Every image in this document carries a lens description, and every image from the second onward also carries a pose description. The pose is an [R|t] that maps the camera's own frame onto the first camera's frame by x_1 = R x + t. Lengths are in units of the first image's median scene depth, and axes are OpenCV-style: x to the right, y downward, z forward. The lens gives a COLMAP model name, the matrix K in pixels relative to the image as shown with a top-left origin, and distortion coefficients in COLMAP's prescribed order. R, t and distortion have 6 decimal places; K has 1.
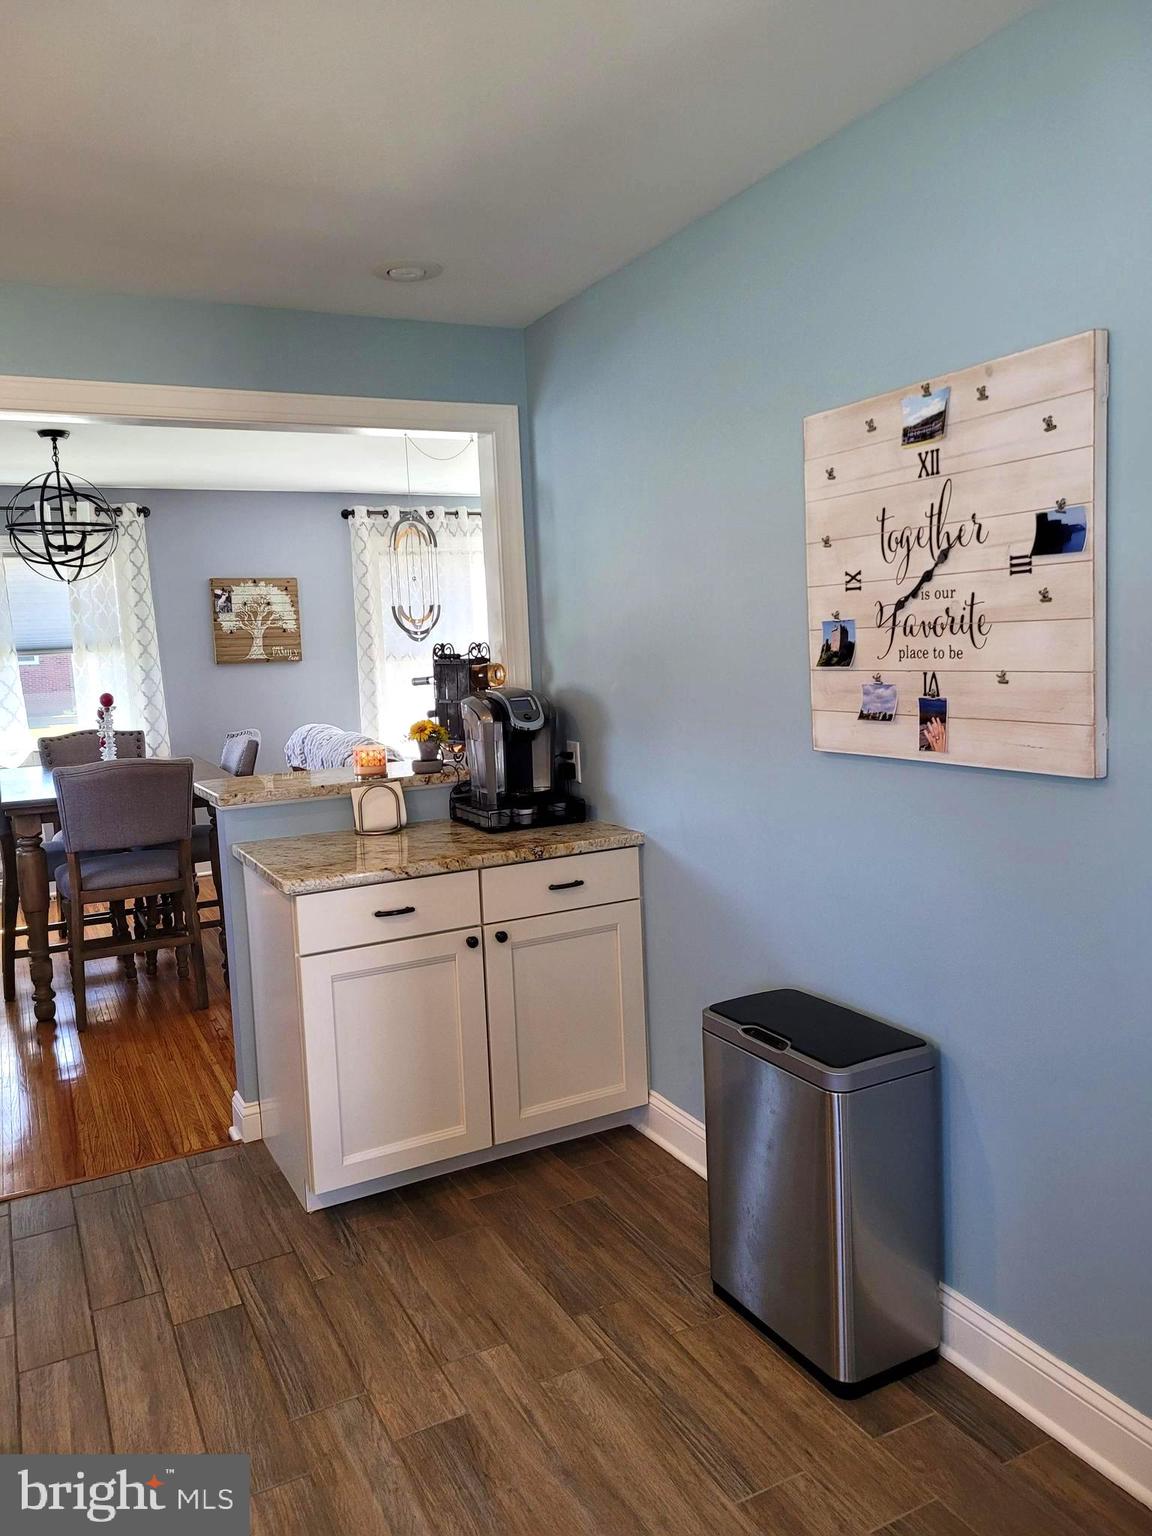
lens RADIAL K [[1136.7, 0, 573.4], [0, 1136.7, 762.4], [0, 0, 1]] dist [0.048966, -0.007273]
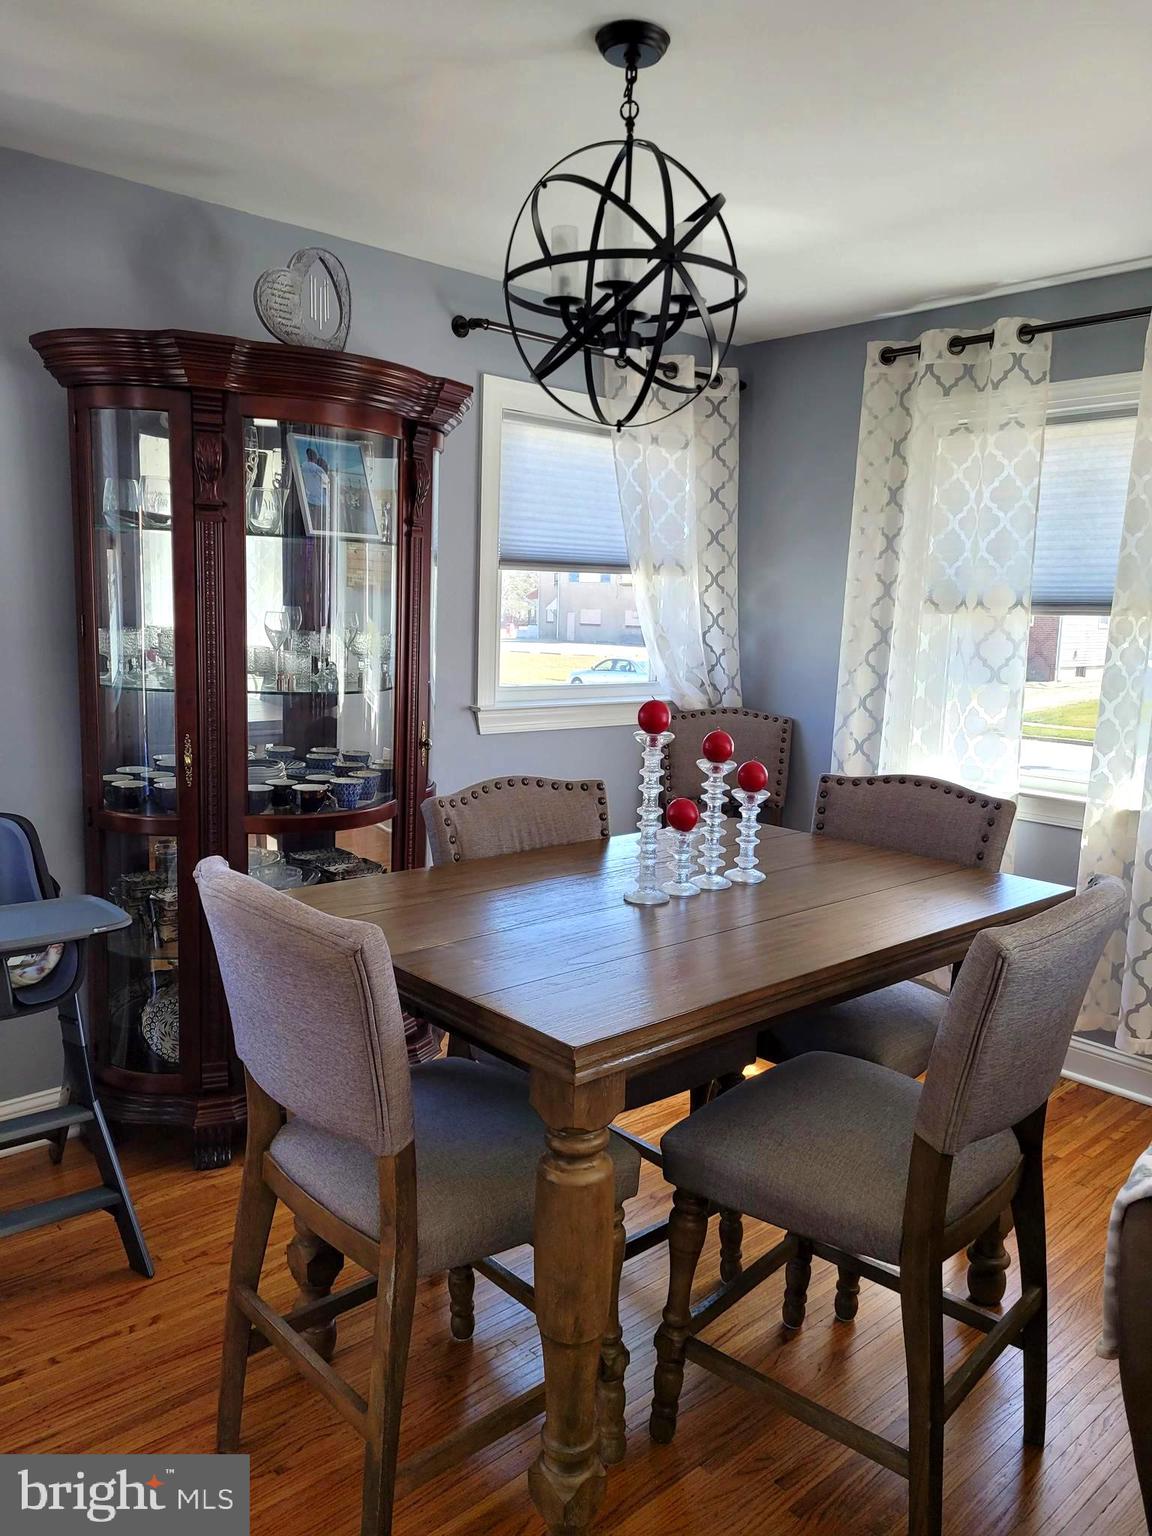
lens RADIAL K [[1136.7, 0, 581.4], [0, 1136.7, 774.8], [0, 0, 1]] dist [0.048966, -0.007273]
pose [[0.262857, 0.193893, -0.945152, -0.019269], [-0.151339, 0.975759, 0.158083, -0.068624], [0.952892, 0.101485, 0.285828, 0.624539]]
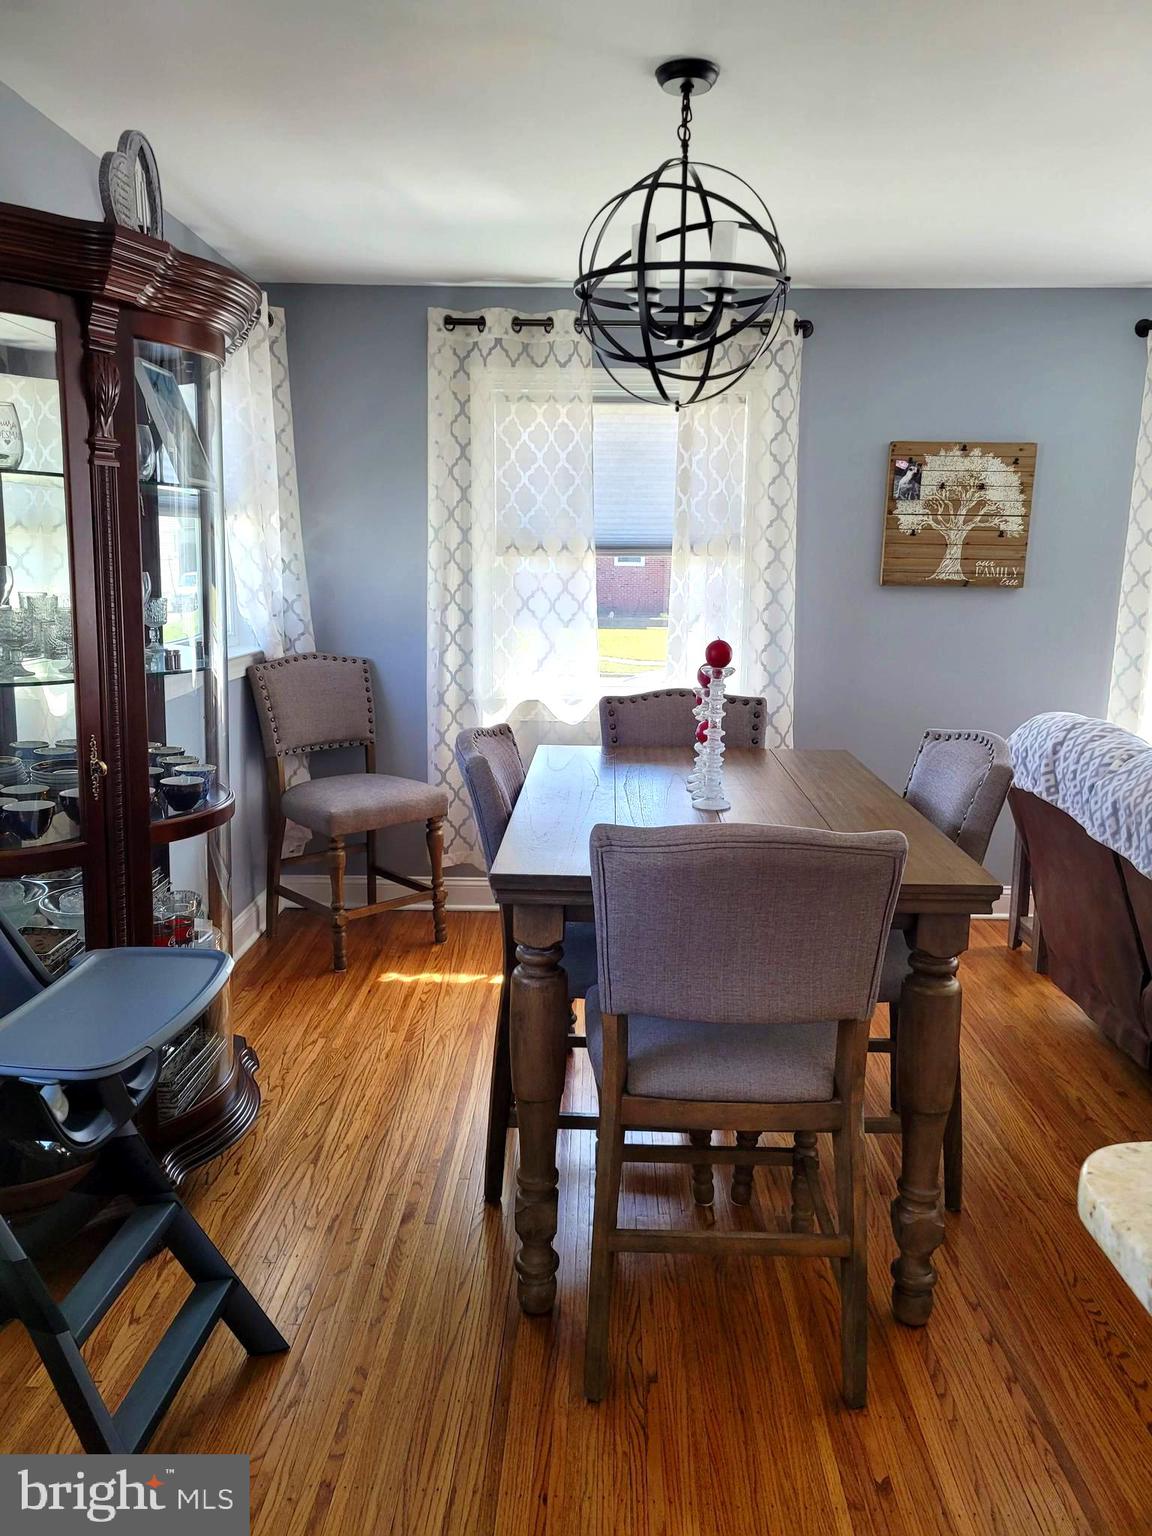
lens RADIAL K [[1136.7, 0, 585.6], [0, 1136.7, 766.2], [0, 0, 1]] dist [0.048966, -0.007273]
pose [[0.881708, 0.138451, -0.451023, -0.166376], [-0.103100, 0.989410, 0.102171, -0.036832], [0.460392, -0.043584, 0.886645, 0.387867]]
